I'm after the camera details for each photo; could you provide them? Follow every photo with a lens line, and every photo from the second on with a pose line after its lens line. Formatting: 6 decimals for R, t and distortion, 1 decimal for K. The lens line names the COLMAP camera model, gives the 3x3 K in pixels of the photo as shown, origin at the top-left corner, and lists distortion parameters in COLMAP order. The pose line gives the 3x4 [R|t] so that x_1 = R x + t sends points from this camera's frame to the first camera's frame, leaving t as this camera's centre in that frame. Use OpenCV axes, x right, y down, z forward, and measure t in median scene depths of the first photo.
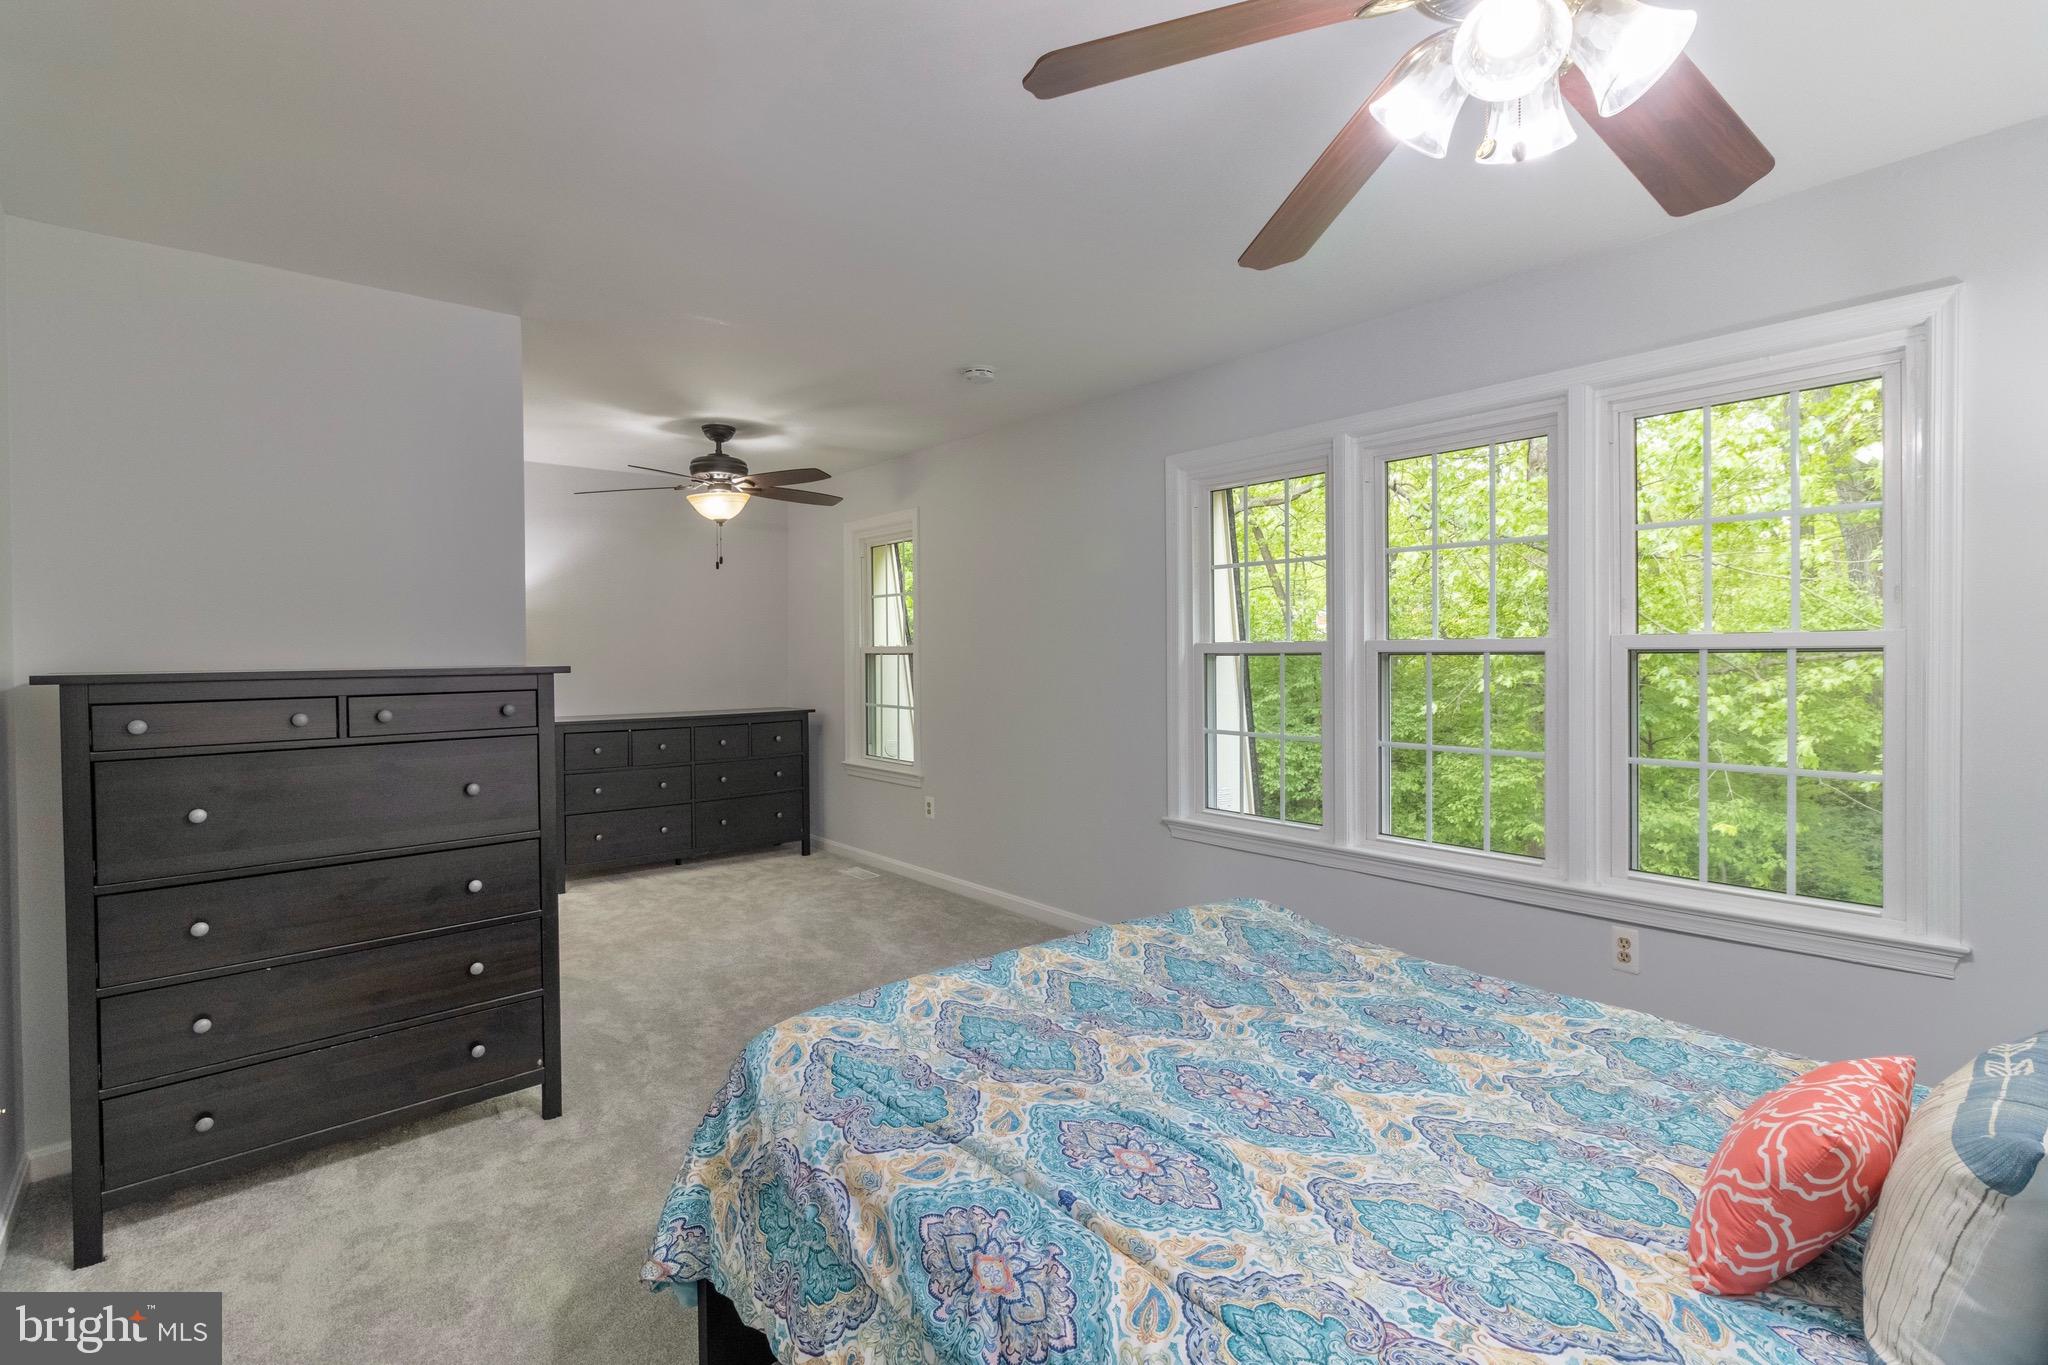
lens RADIAL K [[945.8, 0, 1019.1], [0, 945.8, 664.3], [0, 0, 1]] dist [0.001211, 0.001742]
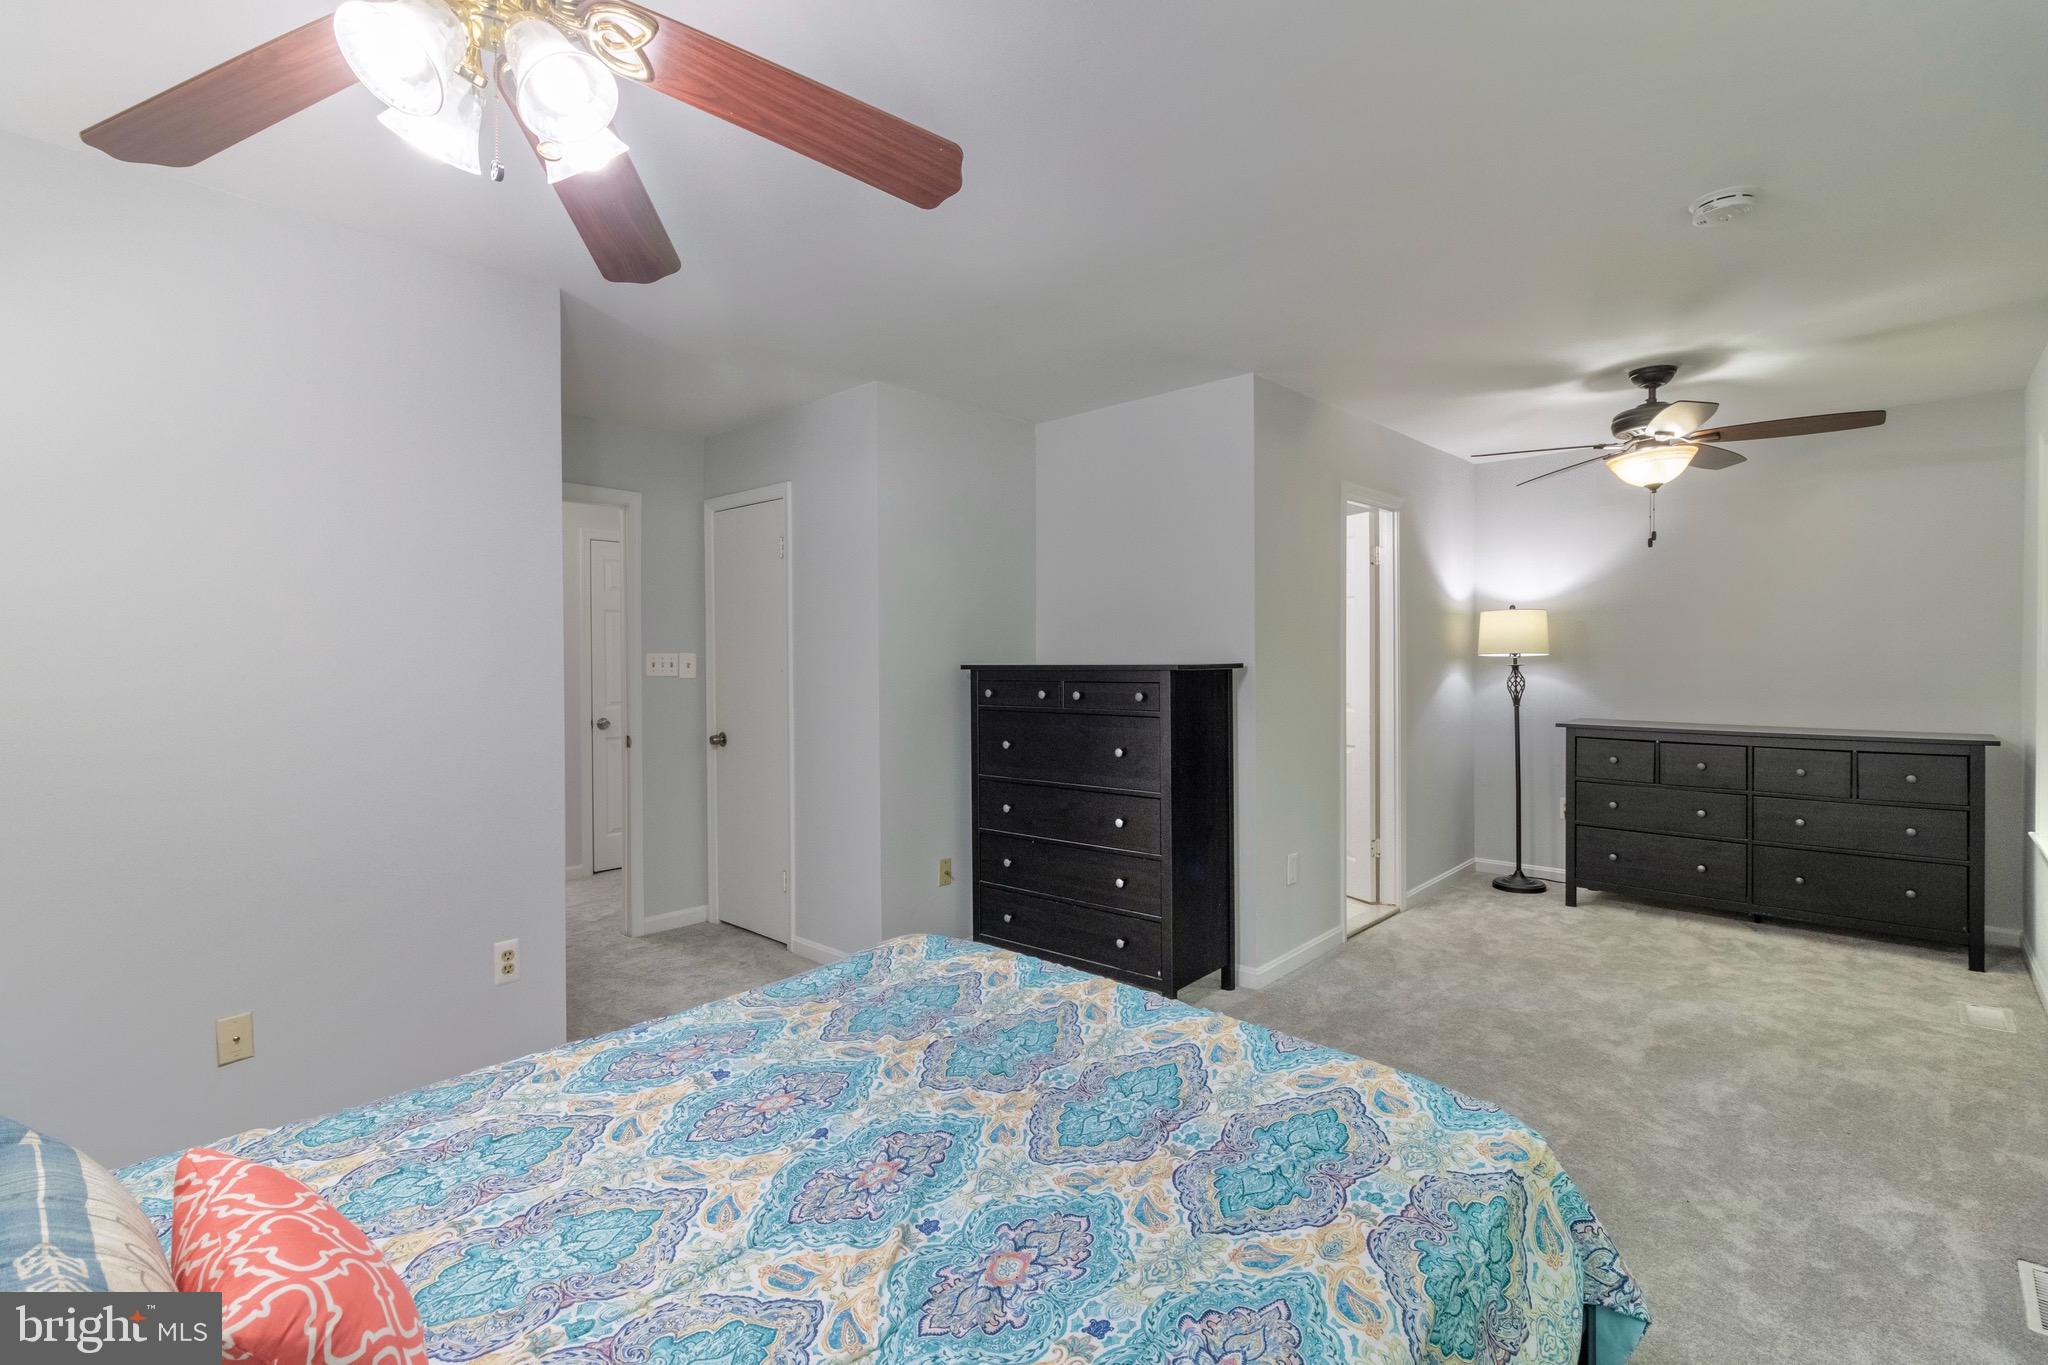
lens RADIAL K [[945.8, 0, 1019.1], [0, 945.8, 664.3], [0, 0, 1]] dist [0.001211, 0.001742]
pose [[0.123471, 0.016541, -0.992210, 0.448898], [-0.009077, 0.999838, 0.015539, -0.009556], [0.992307, 0.007088, 0.123601, 0.399717]]
